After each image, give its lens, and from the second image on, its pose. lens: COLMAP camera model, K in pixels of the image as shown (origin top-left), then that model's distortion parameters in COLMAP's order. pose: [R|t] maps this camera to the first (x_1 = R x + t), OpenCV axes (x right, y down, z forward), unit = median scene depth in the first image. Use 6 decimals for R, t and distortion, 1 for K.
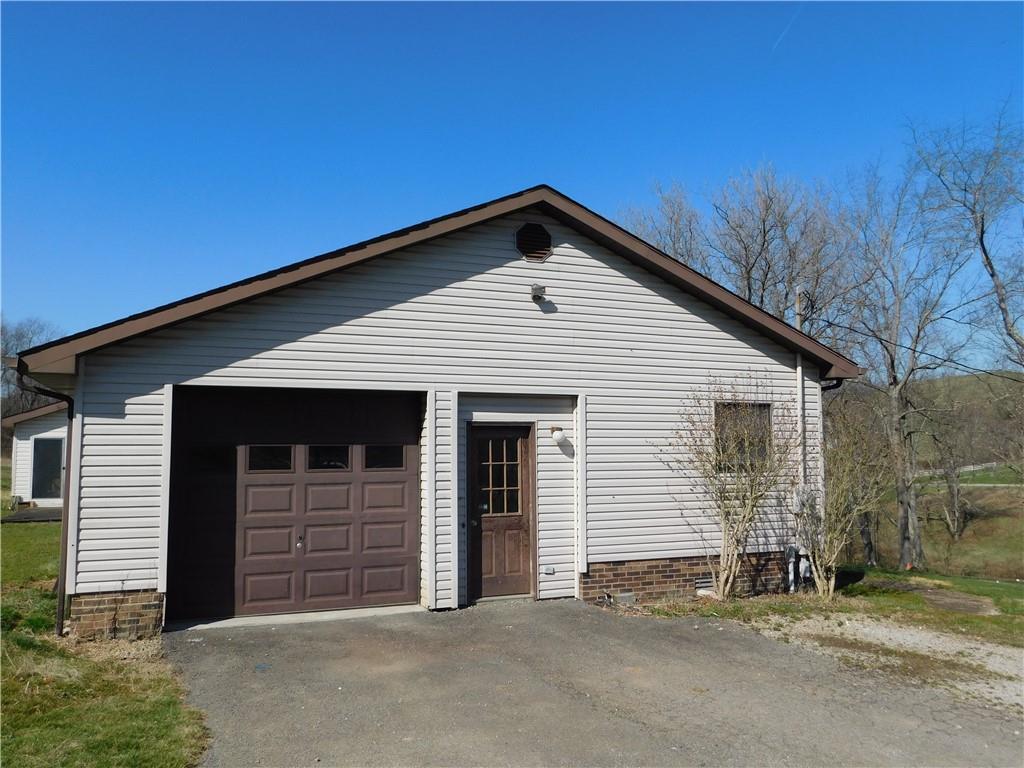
lens RADIAL K [[820.5, 0, 512.9], [0, 820.5, 385.1], [0, 0, 1]] dist [0.007531, 0.000260]
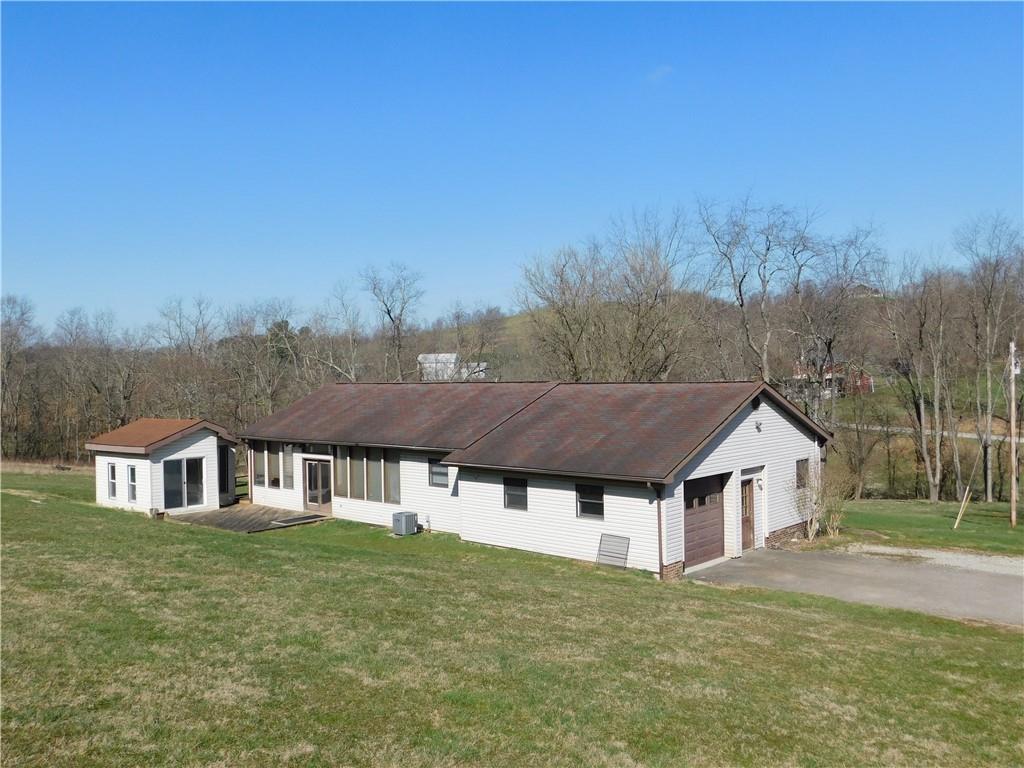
lens RADIAL K [[897.4, 0, 511.0], [0, 897.4, 382.2], [0, 0, 1]] dist [-0.000222, 0.000351]
pose [[0.908174, -0.020488, 0.418090, -1.700935], [-0.016643, 0.996244, 0.084973, -0.442288], [-0.418261, -0.084128, 0.904423, -1.054418]]
